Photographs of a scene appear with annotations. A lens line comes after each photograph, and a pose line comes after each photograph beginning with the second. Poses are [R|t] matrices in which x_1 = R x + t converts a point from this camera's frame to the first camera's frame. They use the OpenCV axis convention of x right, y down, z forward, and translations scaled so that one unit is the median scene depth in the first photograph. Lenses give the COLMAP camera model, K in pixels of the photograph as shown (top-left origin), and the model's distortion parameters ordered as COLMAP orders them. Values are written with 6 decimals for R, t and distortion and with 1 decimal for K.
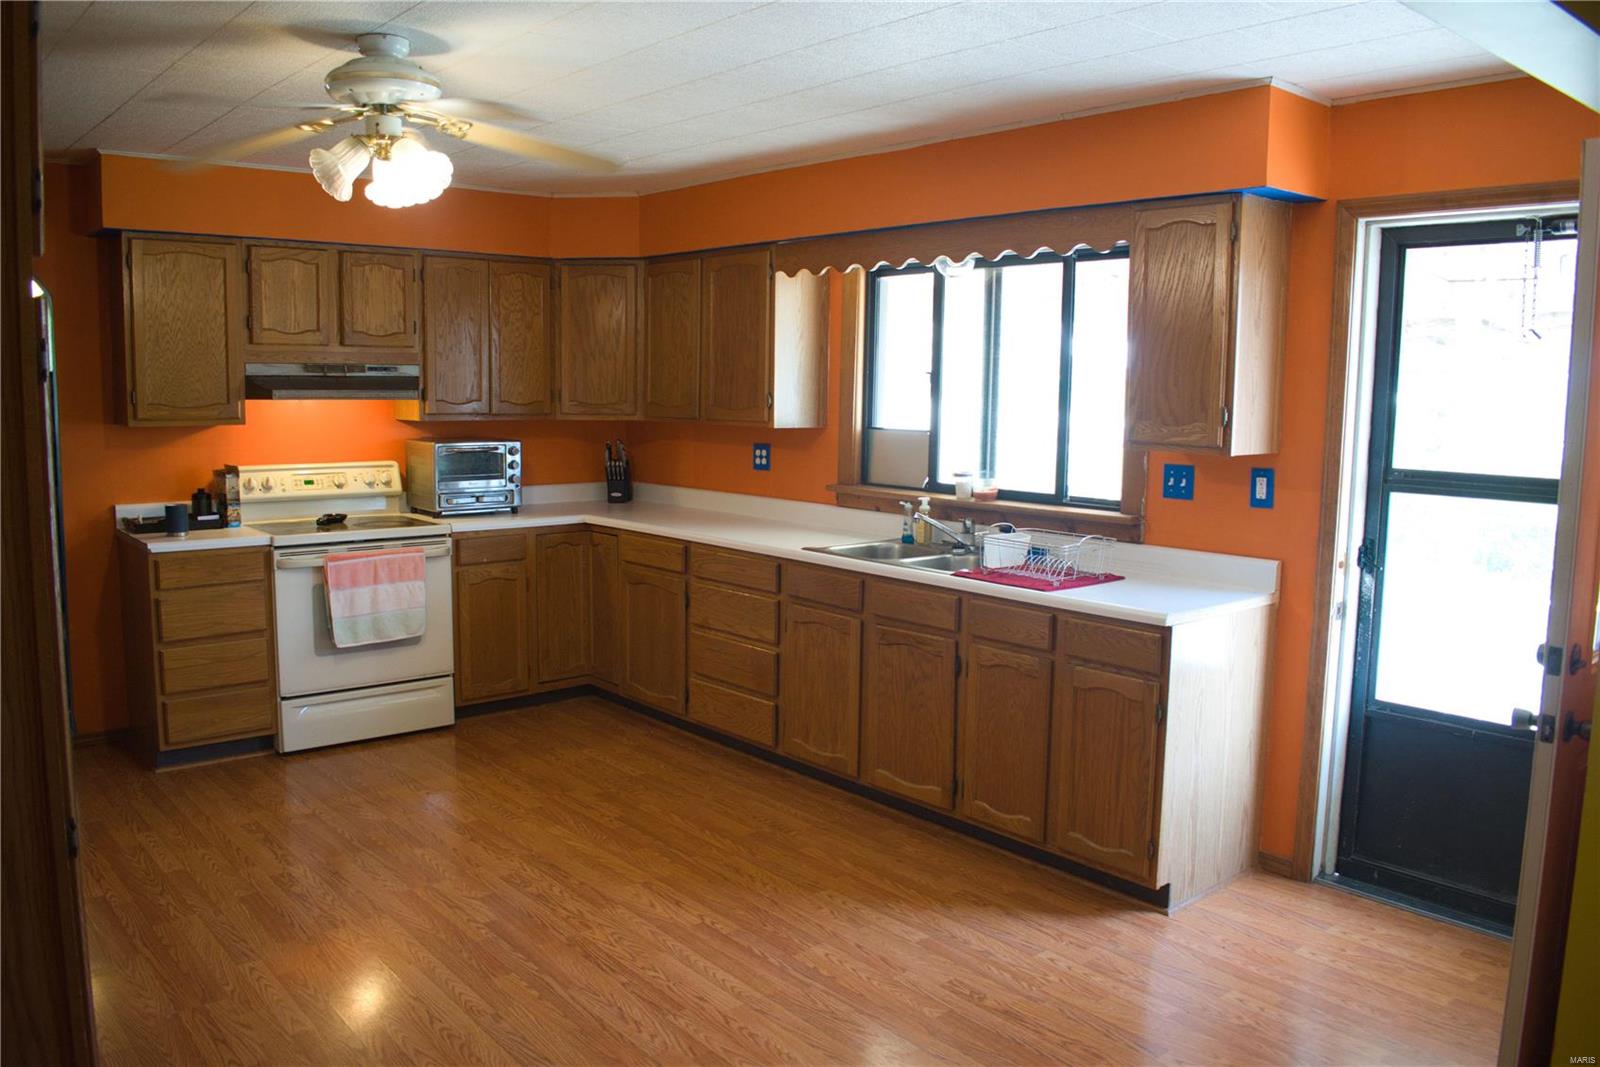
lens RADIAL K [[1252.9, 0, 805.2], [0, 1252.9, 536.3], [0, 0, 1]] dist [-0.101117, 0.020932]
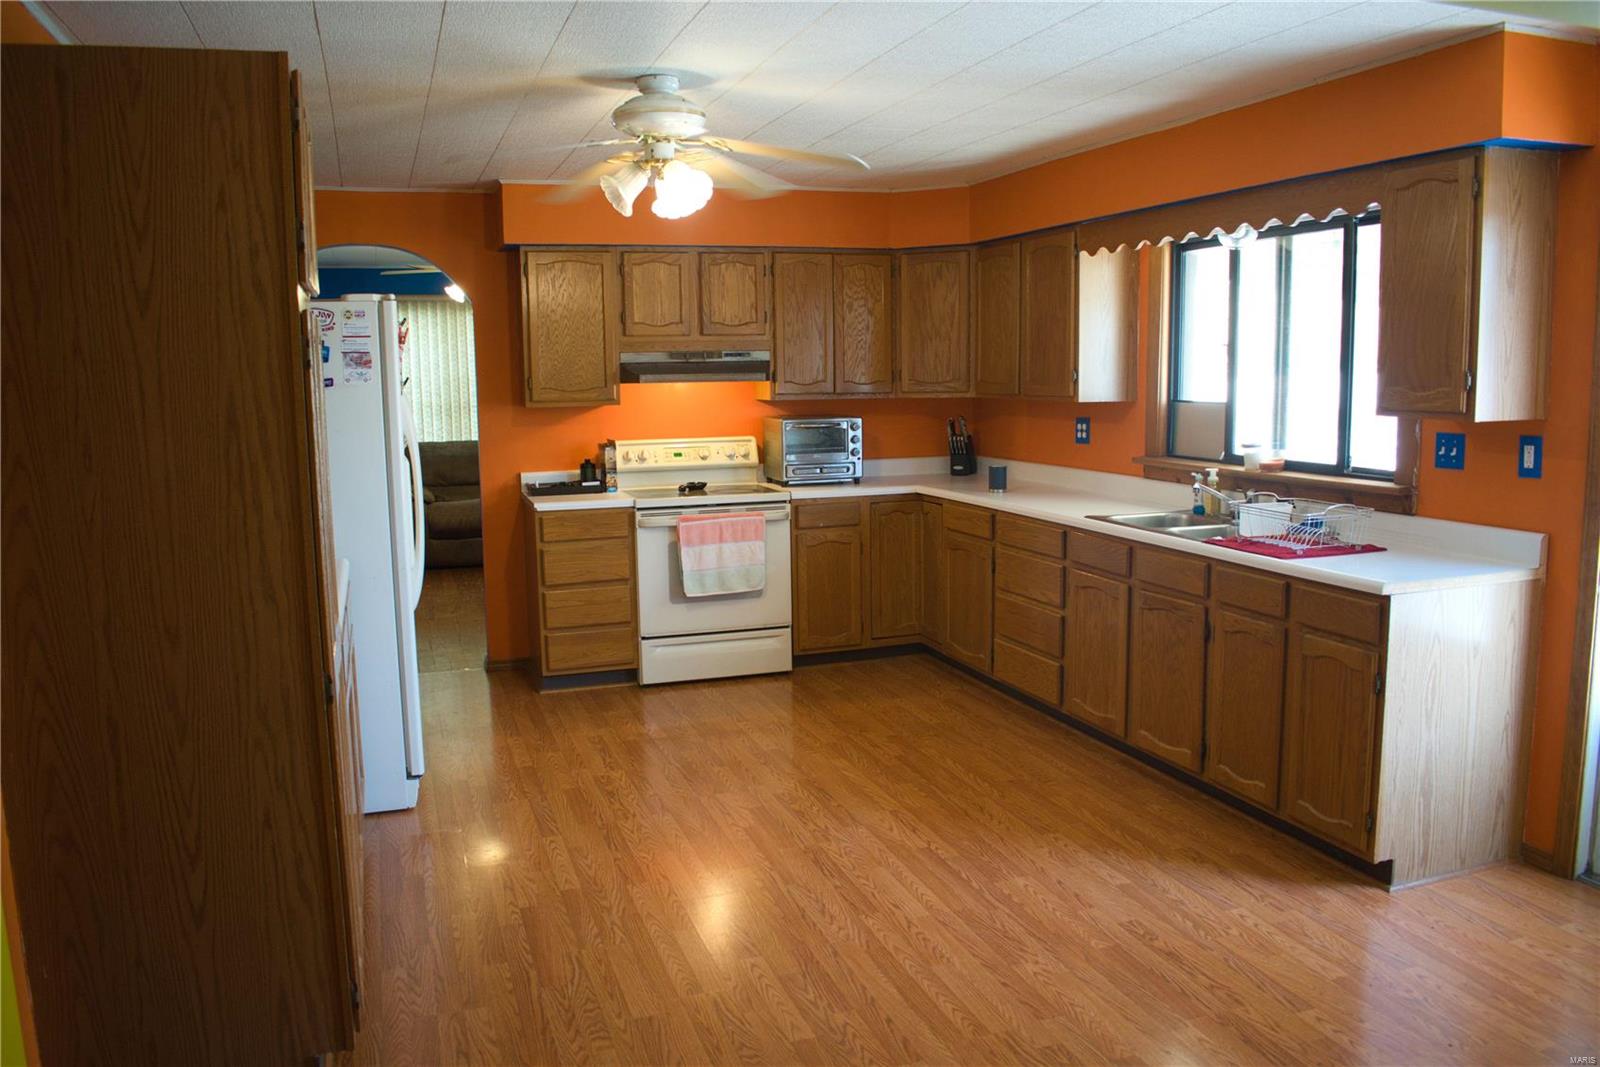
lens RADIAL K [[1252.9, 0, 795.7], [0, 1252.9, 538.5], [0, 0, 1]] dist [-0.101117, 0.020932]
pose [[0.927476, 0.022668, -0.373196, 0.171956], [-0.017018, 0.999685, 0.018427, 0.013829], [0.373496, -0.010739, 0.927569, -0.056762]]
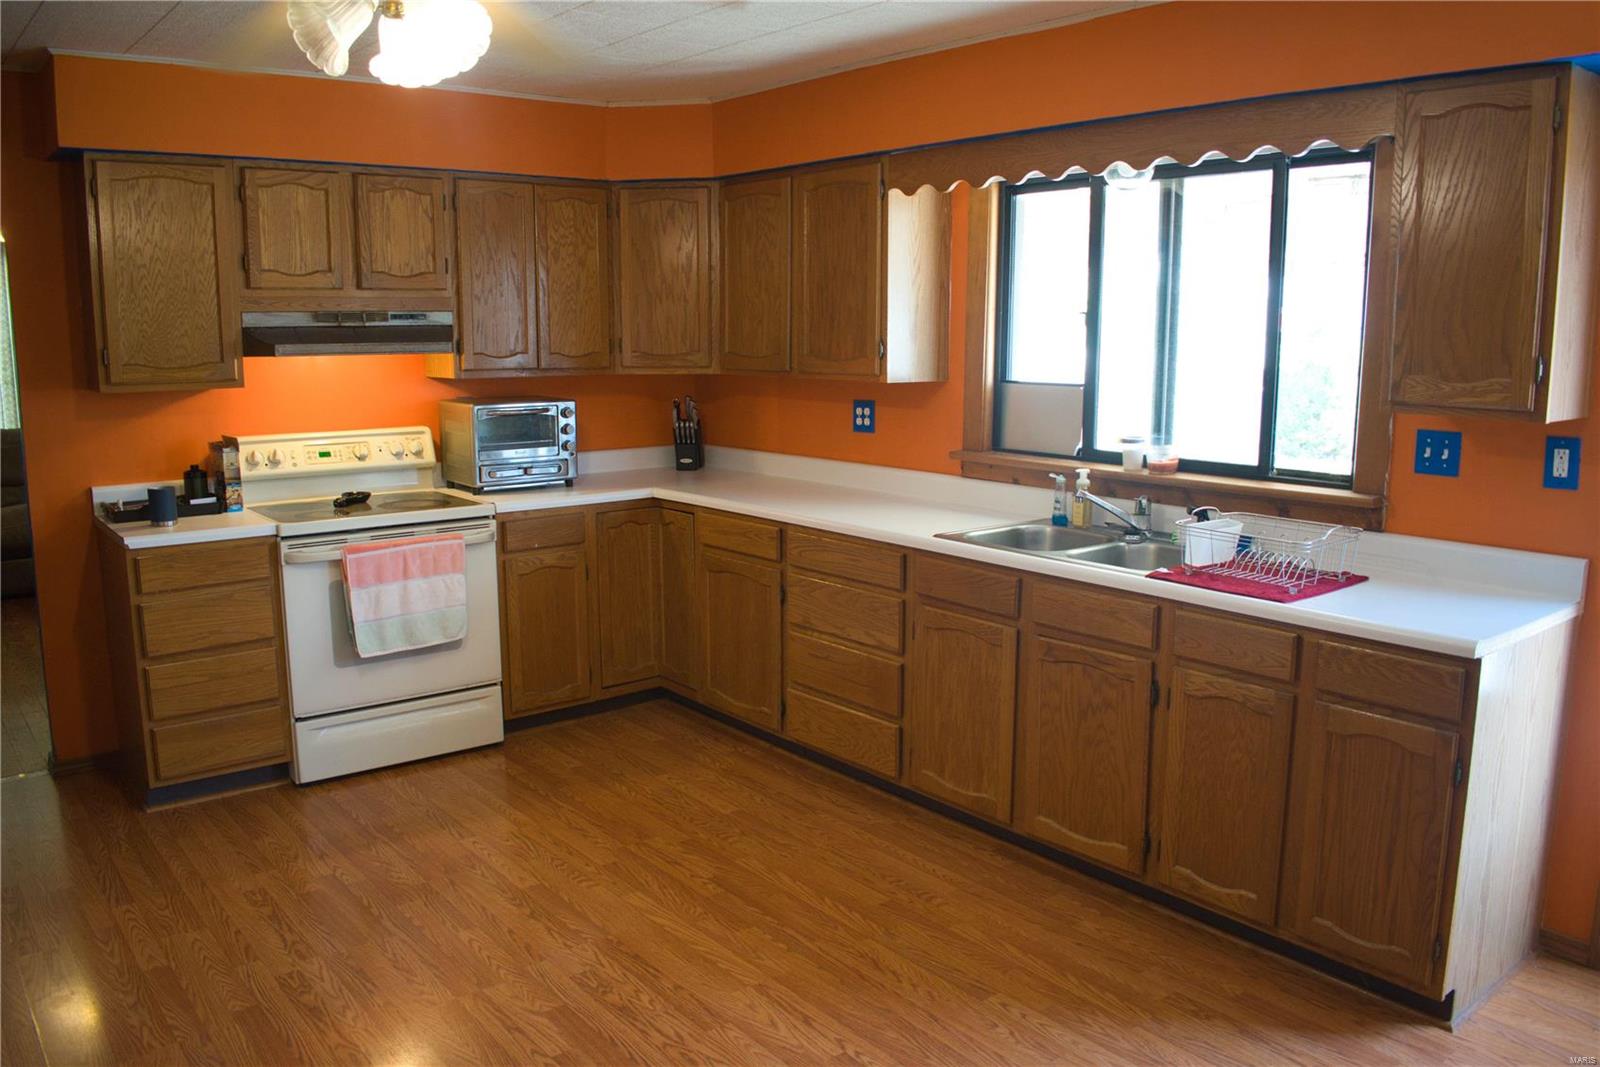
lens RADIAL K [[1252.9, 0, 804.4], [0, 1252.9, 538.5], [0, 0, 1]] dist [-0.101117, 0.020932]
pose [[0.999471, -0.008509, -0.031394, -0.063999], [0.009963, 0.998872, 0.046422, -0.027839], [0.030964, -0.046710, 0.998428, 0.213582]]
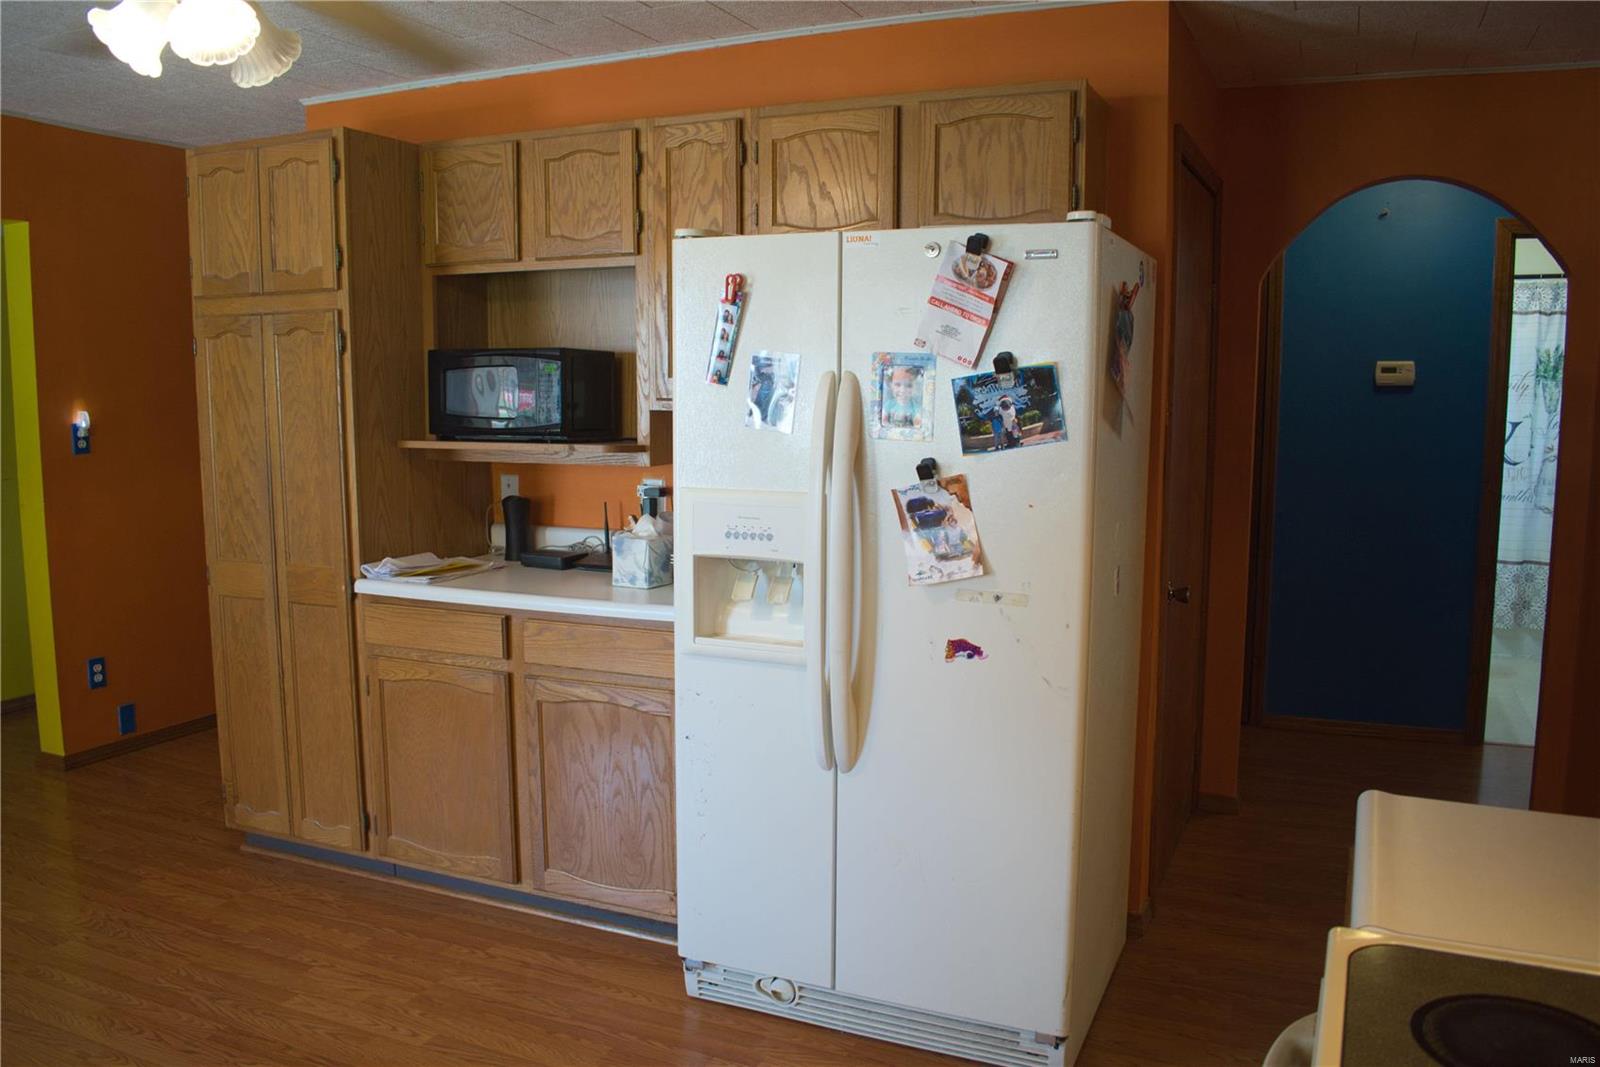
lens RADIAL K [[1252.9, 0, 795.6], [0, 1252.9, 537.6], [0, 0, 1]] dist [-0.101117, 0.020932]
pose [[-0.907104, 0.032733, -0.419632, -0.249090], [-0.067304, 0.972863, 0.221377, -0.137146], [0.415491, 0.229055, -0.880285, 1.274676]]
